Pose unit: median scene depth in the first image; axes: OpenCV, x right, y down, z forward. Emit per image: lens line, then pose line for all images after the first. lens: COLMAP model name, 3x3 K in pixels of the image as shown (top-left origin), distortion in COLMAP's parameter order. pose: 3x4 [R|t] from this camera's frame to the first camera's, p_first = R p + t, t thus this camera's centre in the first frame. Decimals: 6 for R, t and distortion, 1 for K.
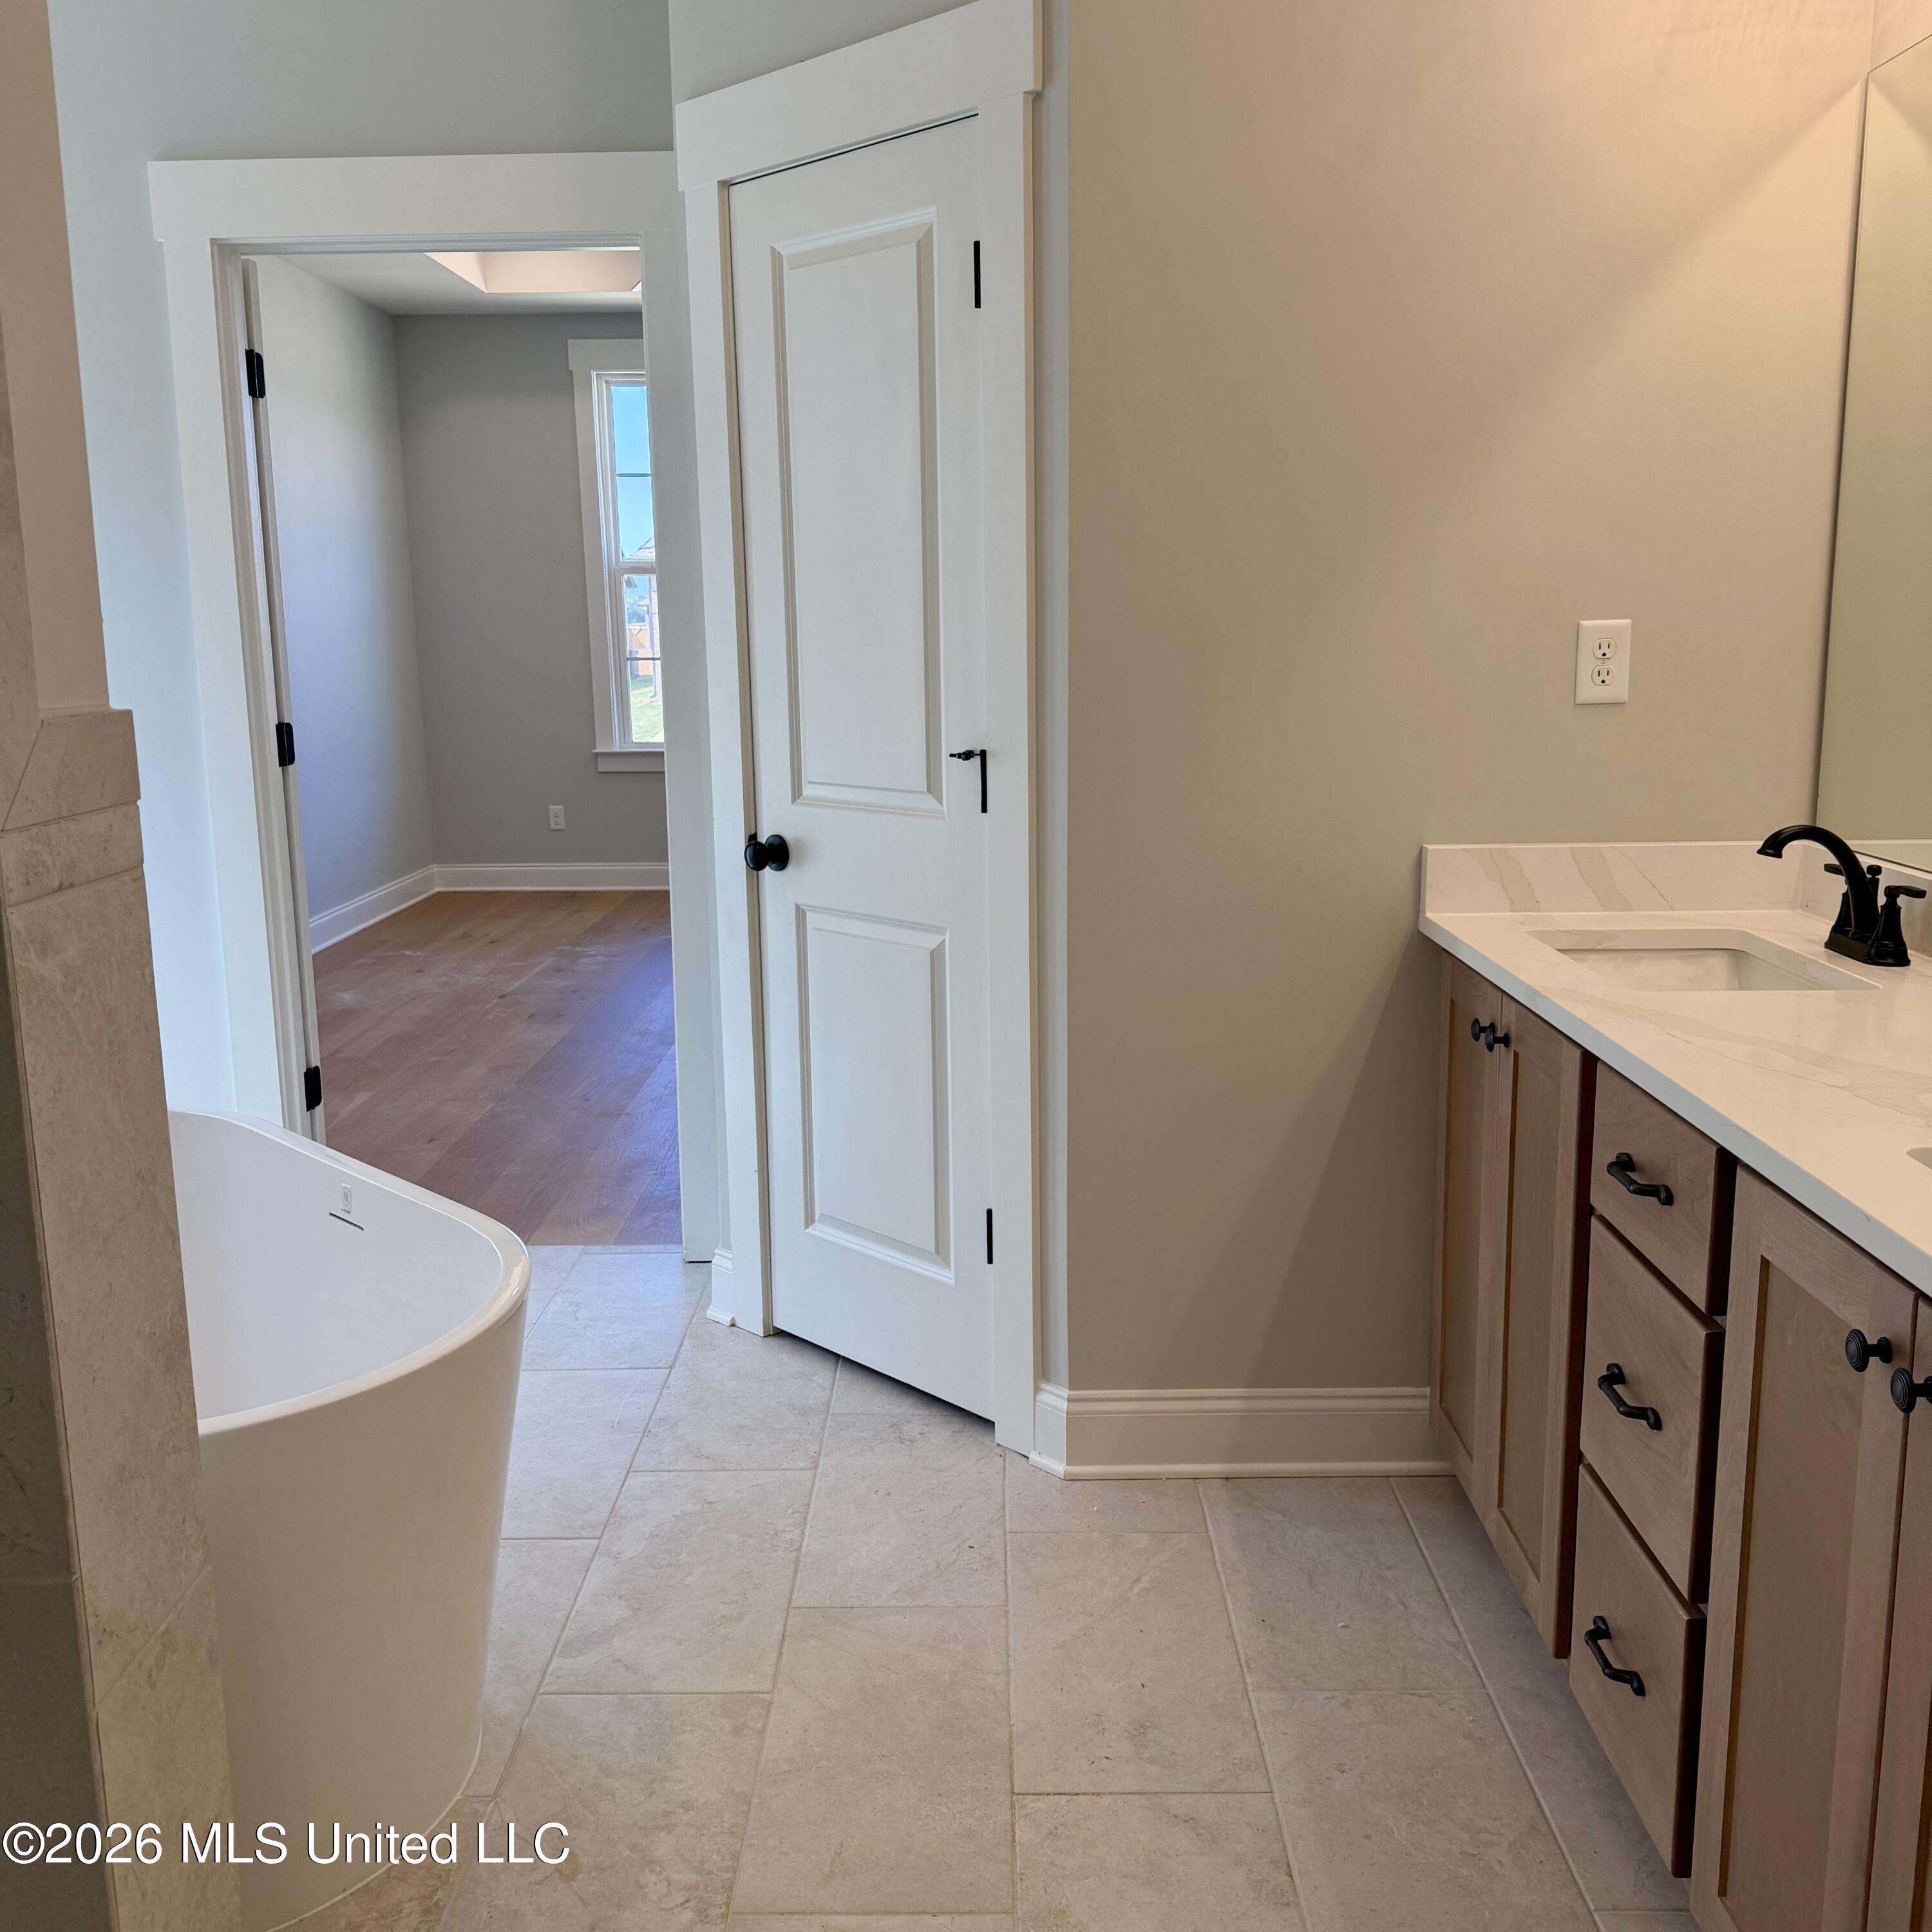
lens RADIAL K [[1790.9, 0, 957.7], [0, 1790.9, 976.9], [0, 0, 1]] dist [0.168570, -0.302047]
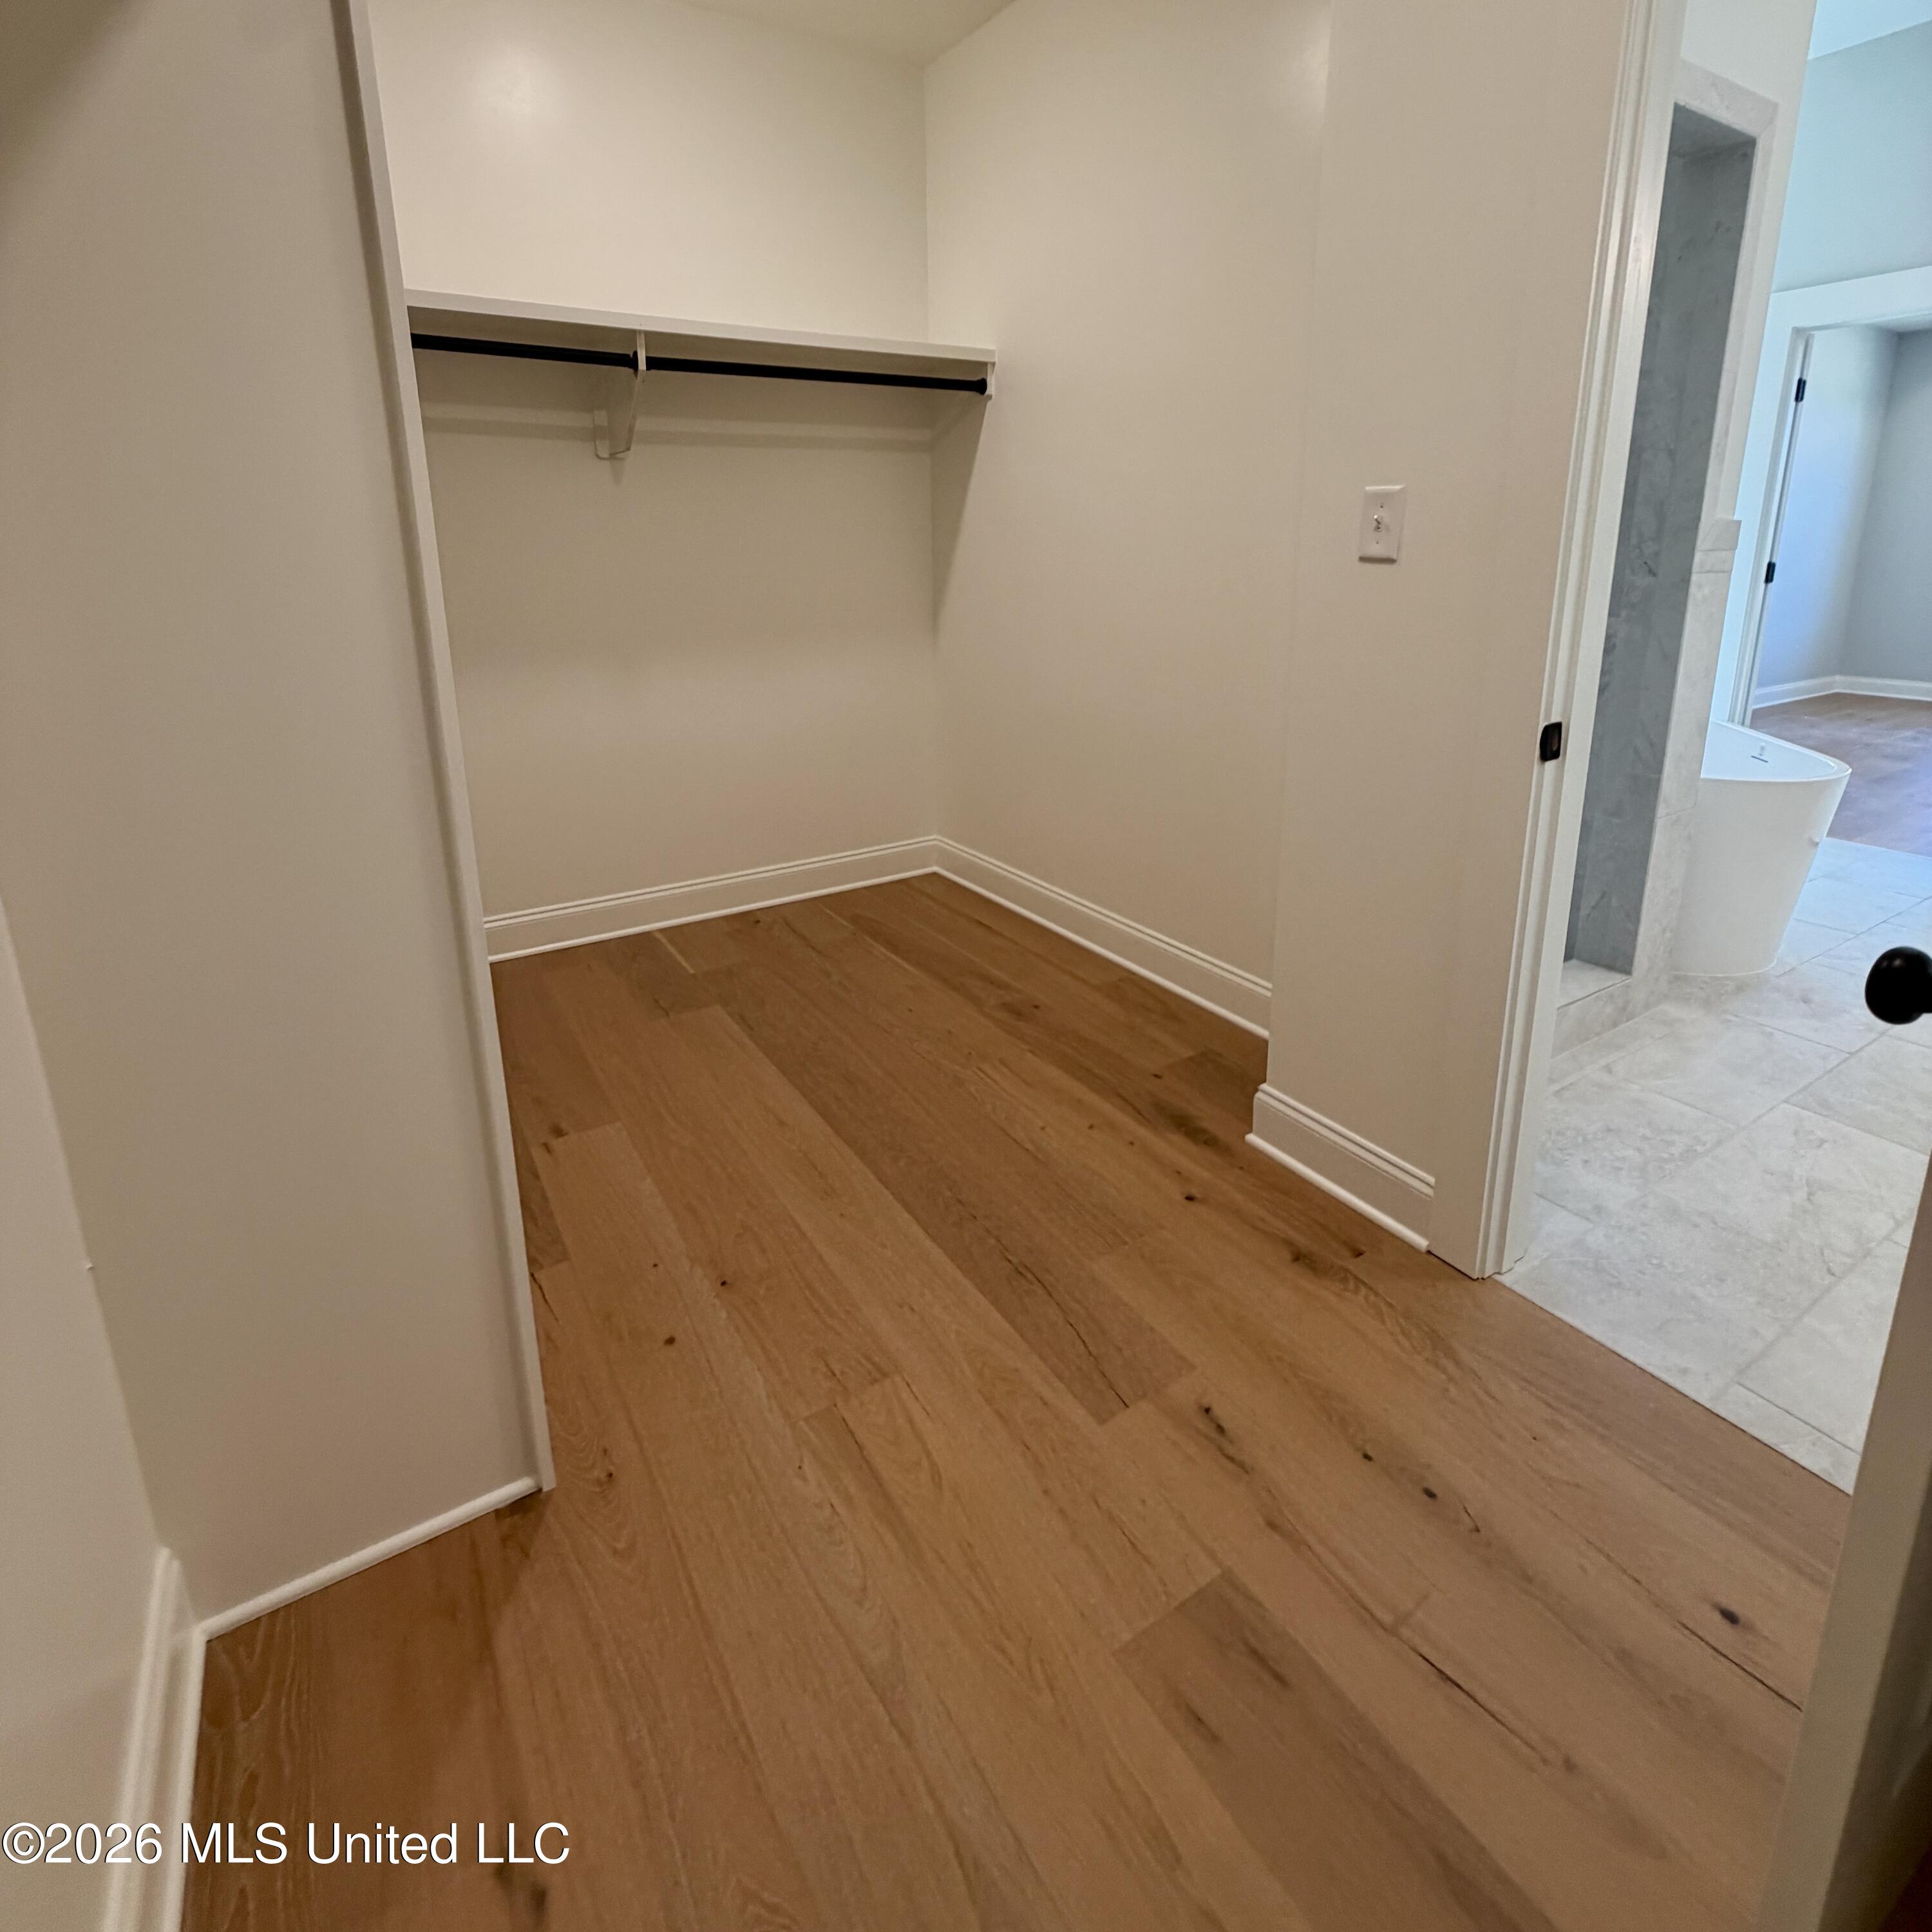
lens RADIAL K [[1035.4, 0, 967.8], [0, 1035.4, 790.7], [0, 0, 1]] dist [-0.005110, -0.001844]
pose [[0.550305, 0.197108, -0.811365, 0.057165], [-0.159529, 0.978656, 0.129549, 0.048908], [0.819582, 0.058145, 0.570003, -0.178075]]
